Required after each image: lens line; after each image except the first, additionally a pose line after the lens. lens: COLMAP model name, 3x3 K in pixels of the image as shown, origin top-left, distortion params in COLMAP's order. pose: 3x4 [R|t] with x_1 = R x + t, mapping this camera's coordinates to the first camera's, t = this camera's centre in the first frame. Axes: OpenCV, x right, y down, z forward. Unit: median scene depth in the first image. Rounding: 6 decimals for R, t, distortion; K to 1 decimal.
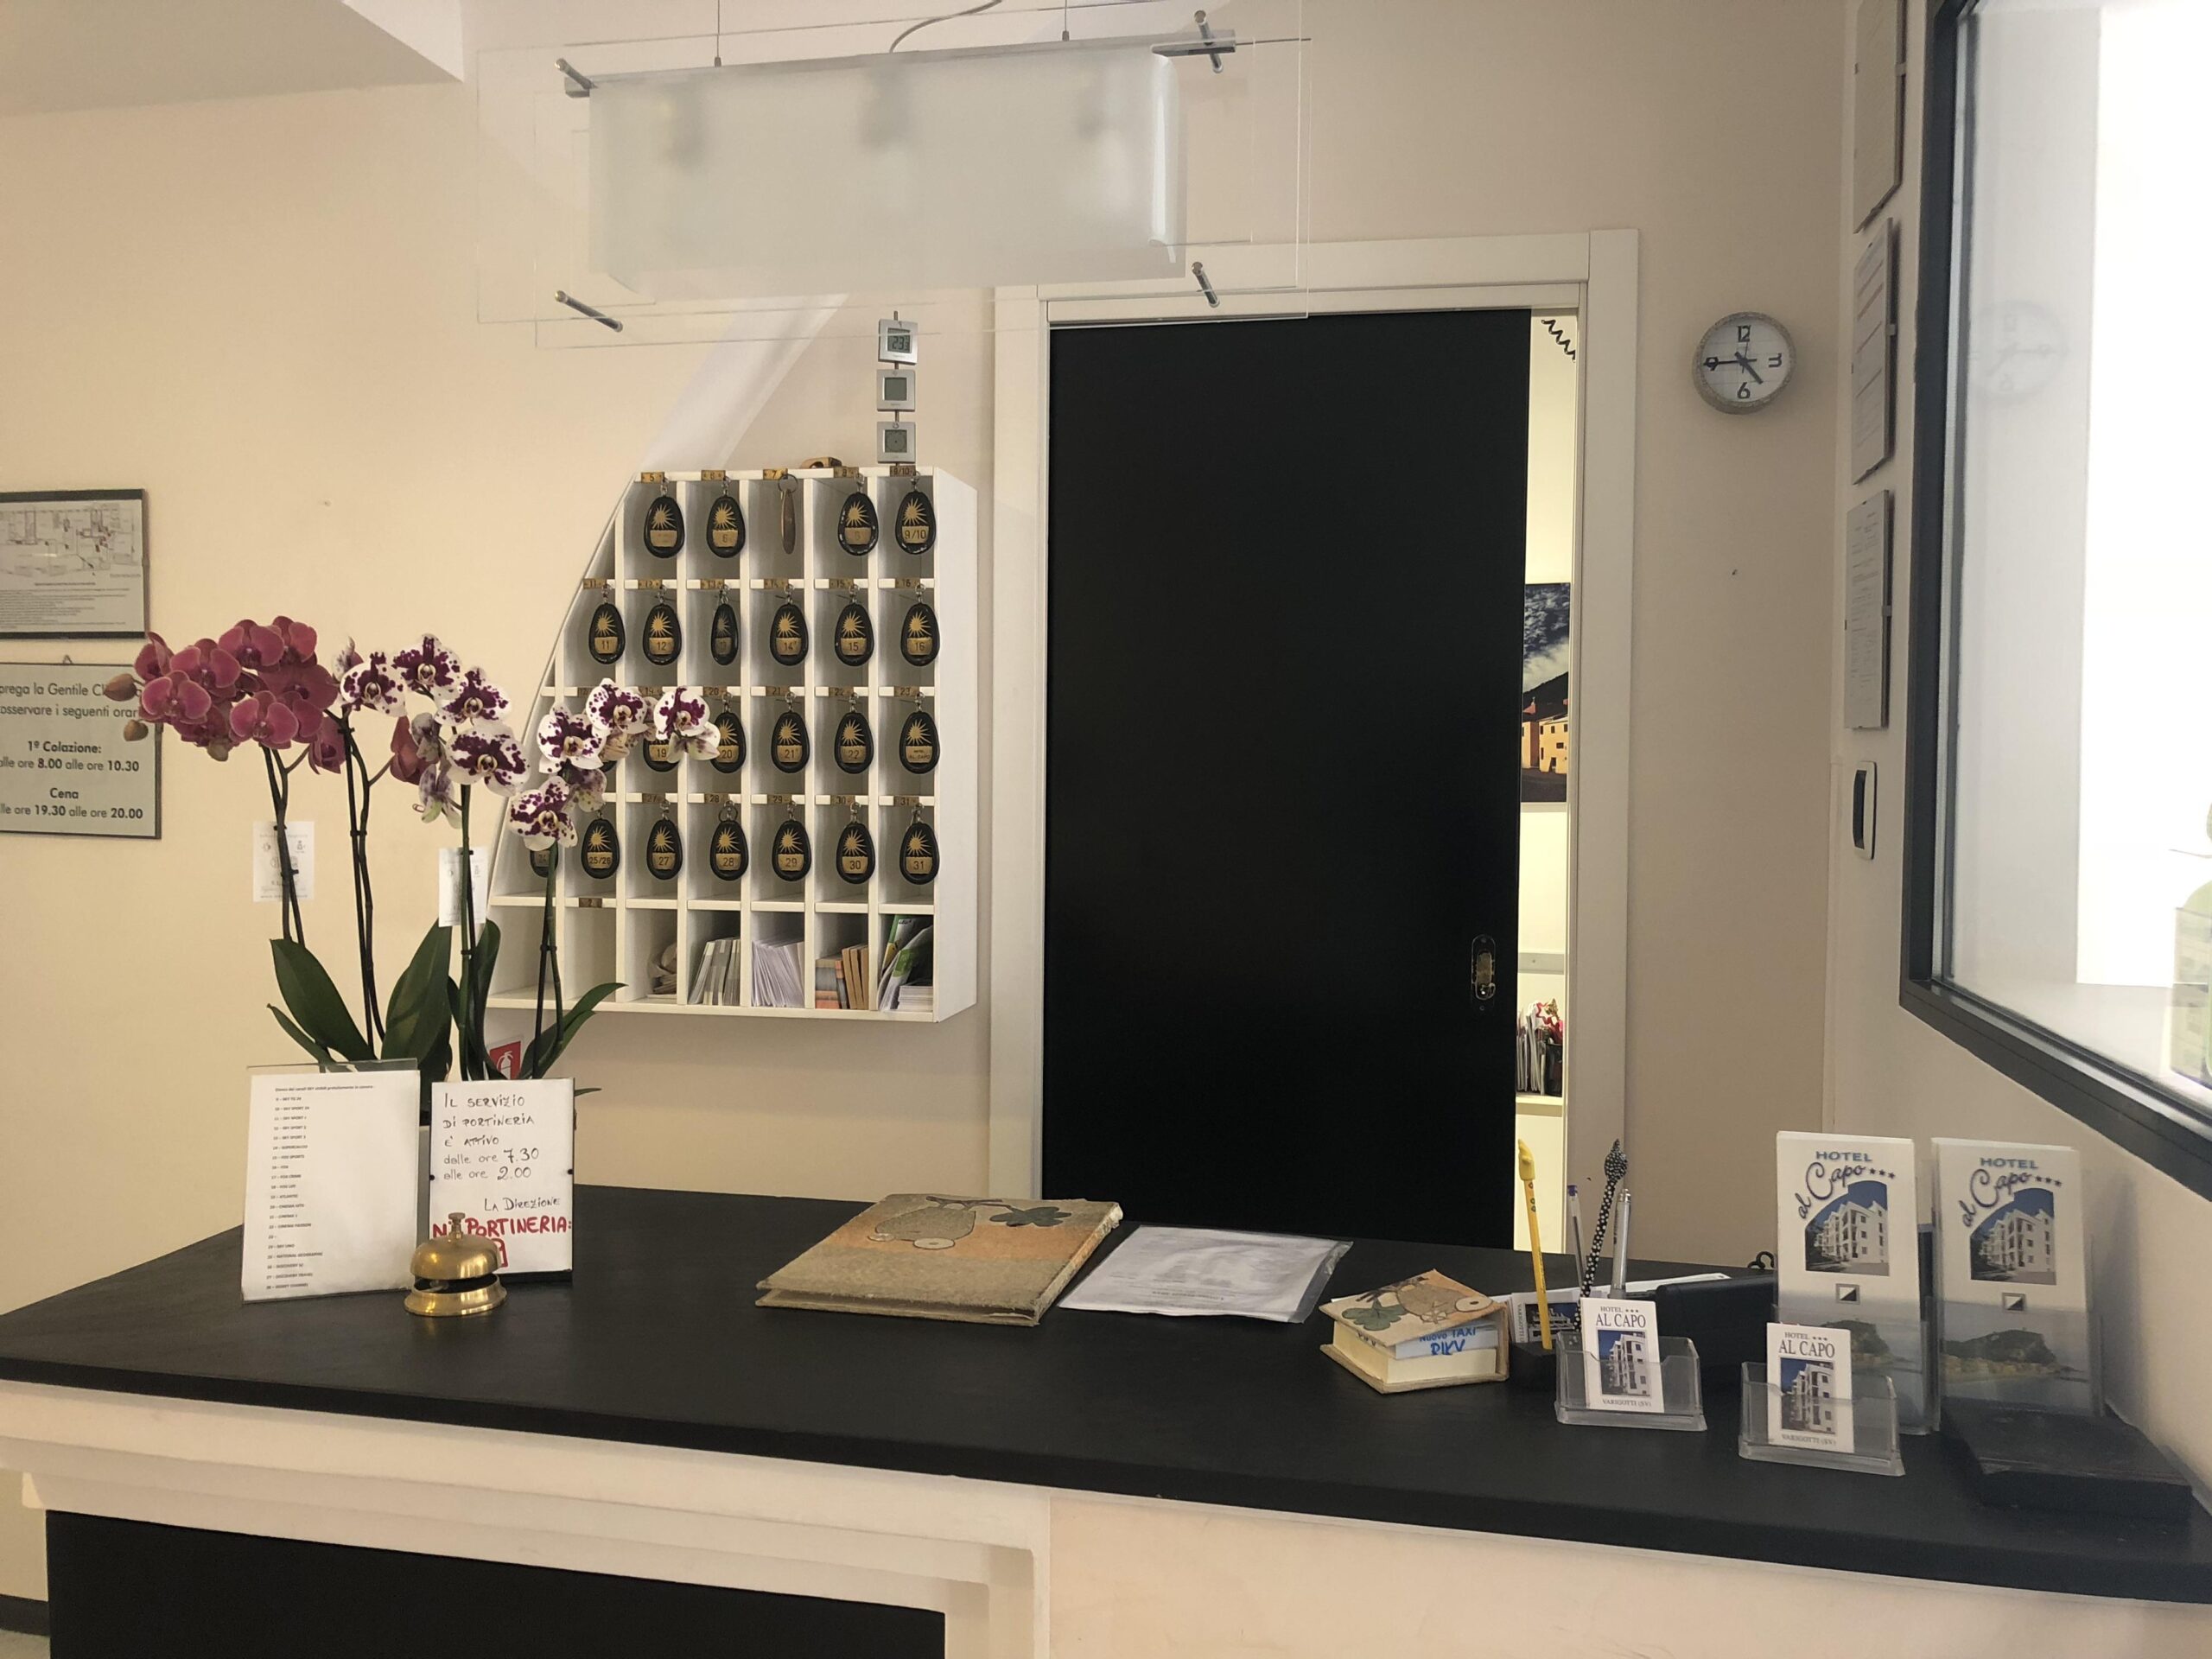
lens RADIAL K [[1806.6, 0, 1111.7], [0, 1806.6, 807.8], [0, 0, 1]] dist [0.038248, -0.039196]
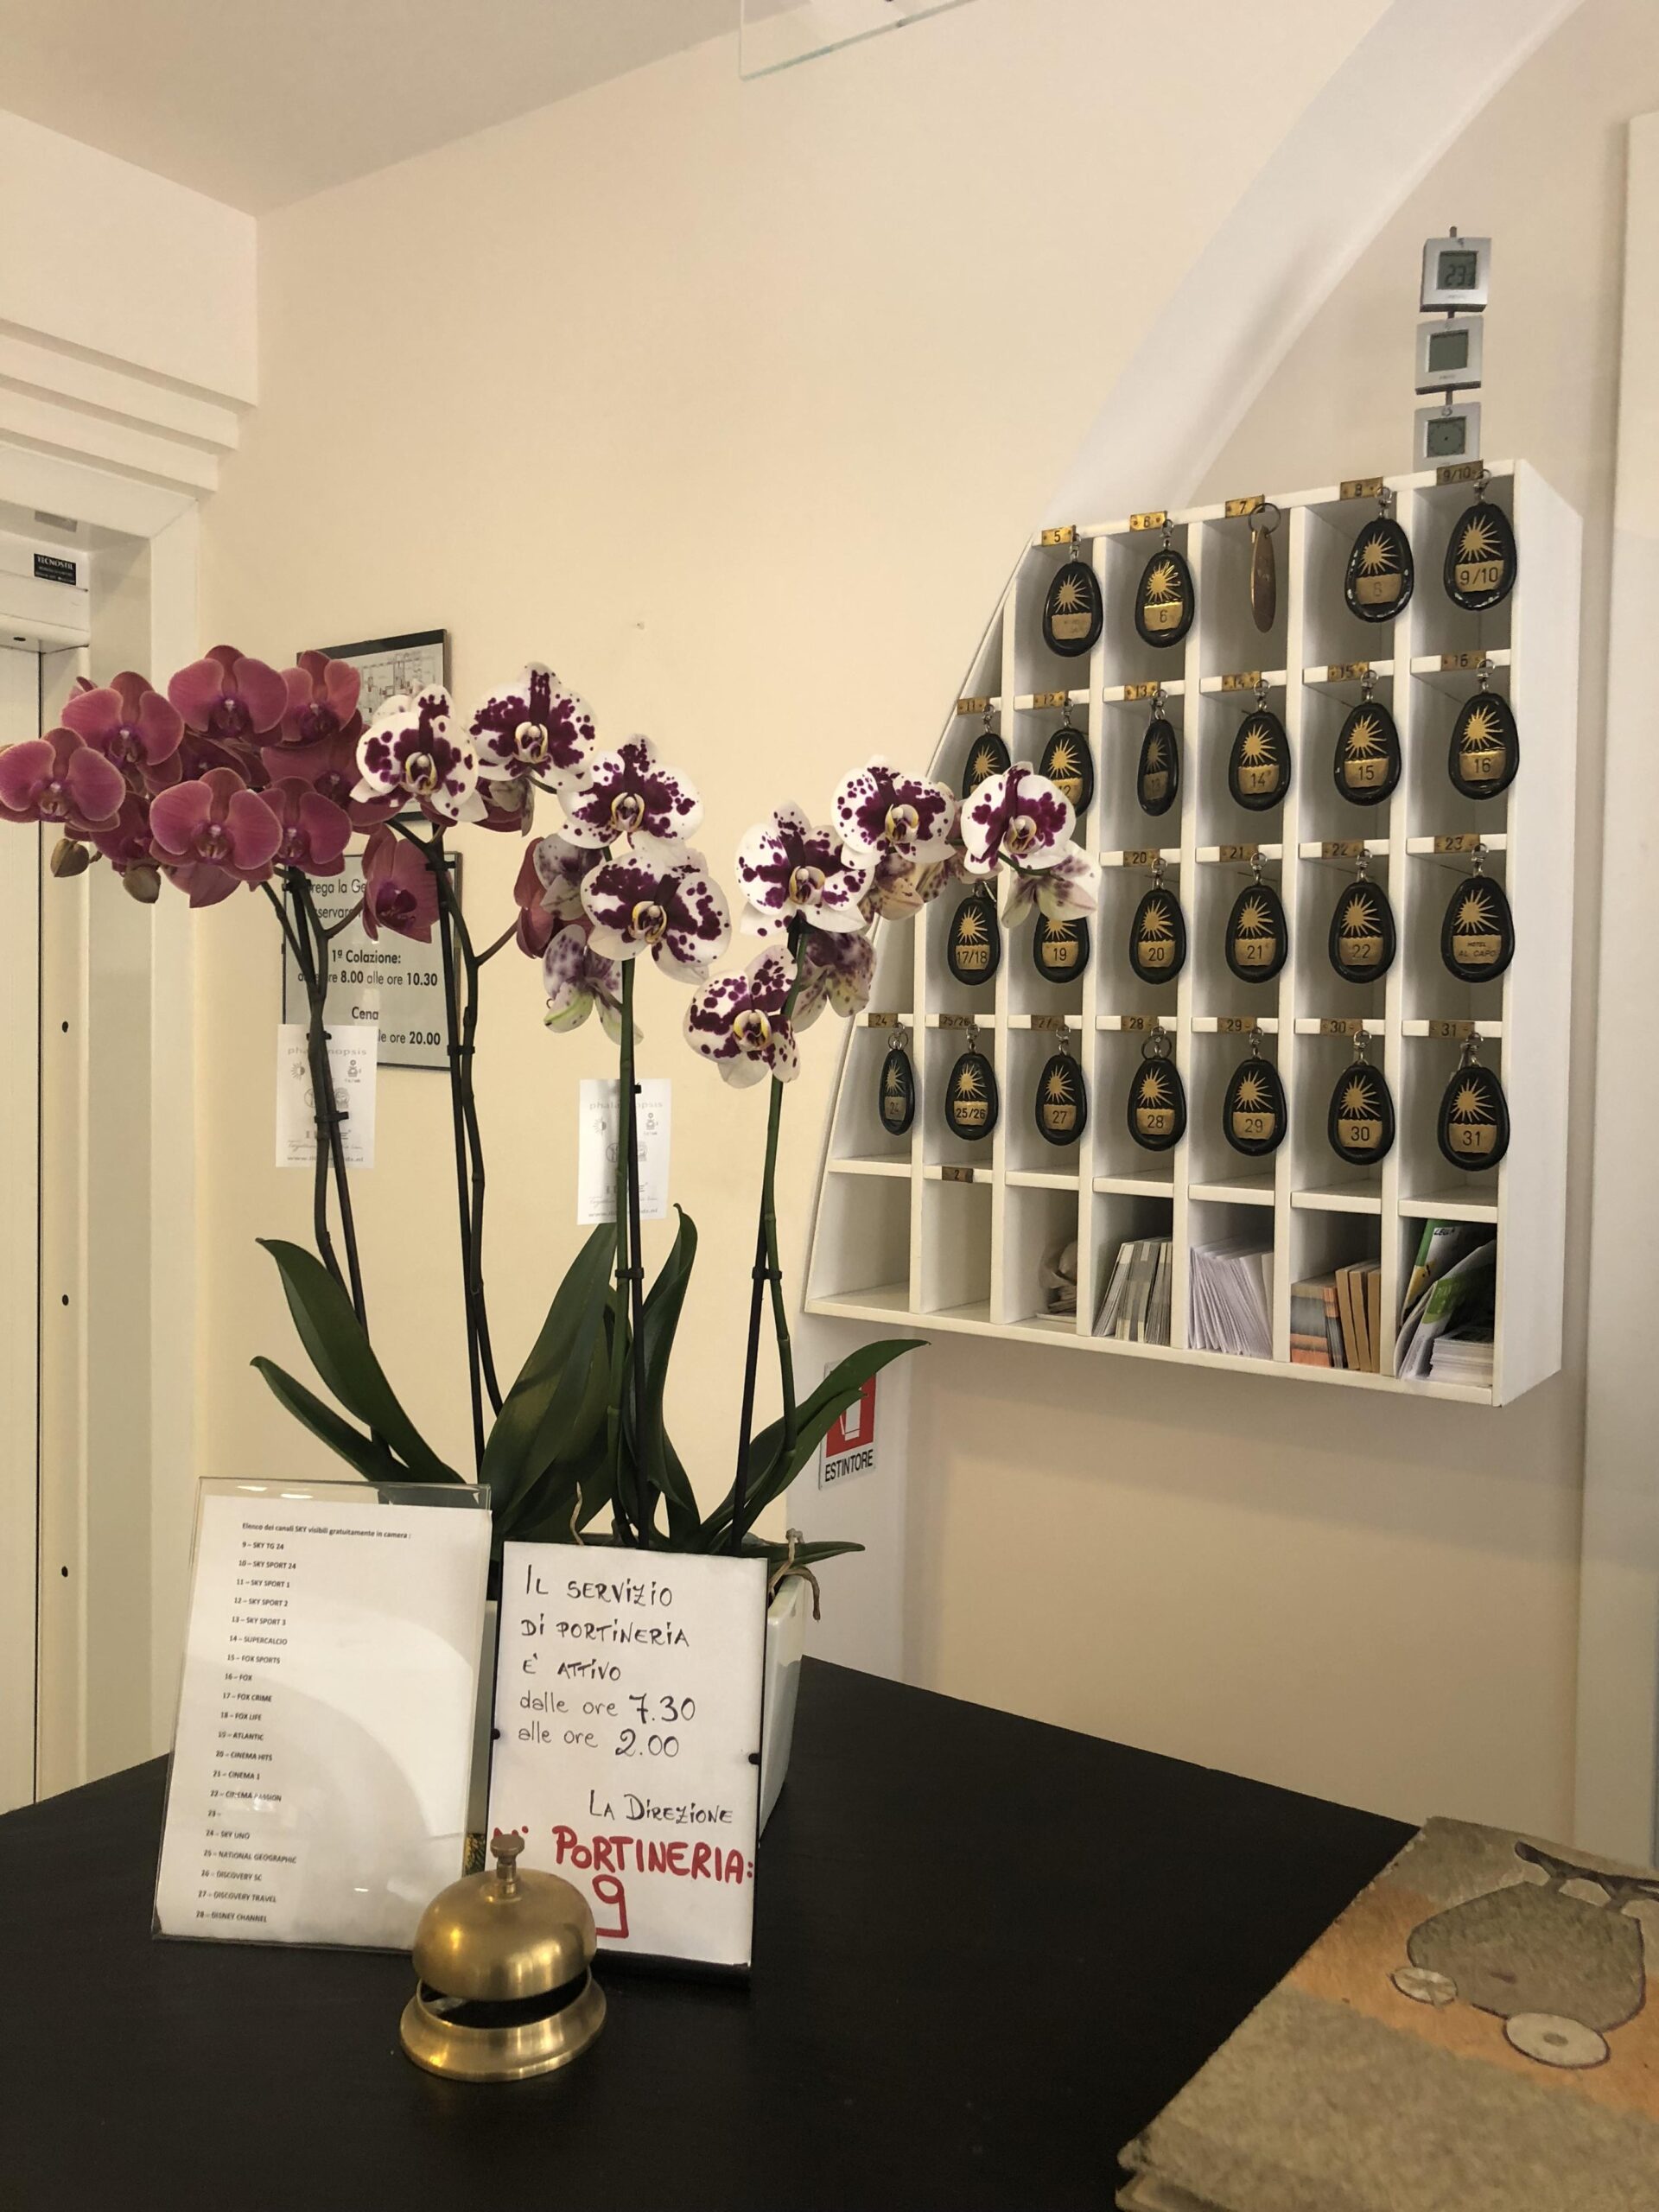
lens RADIAL K [[1806.6, 0, 826.3], [0, 1806.6, 1082.7], [0, 0, 1]] dist [0.038248, -0.039196]
pose [[0.912892, 0.021590, -0.407630, -0.058462], [-0.018068, 0.999759, 0.012489, 0.010351], [0.407801, -0.004036, 0.913062, 0.373891]]
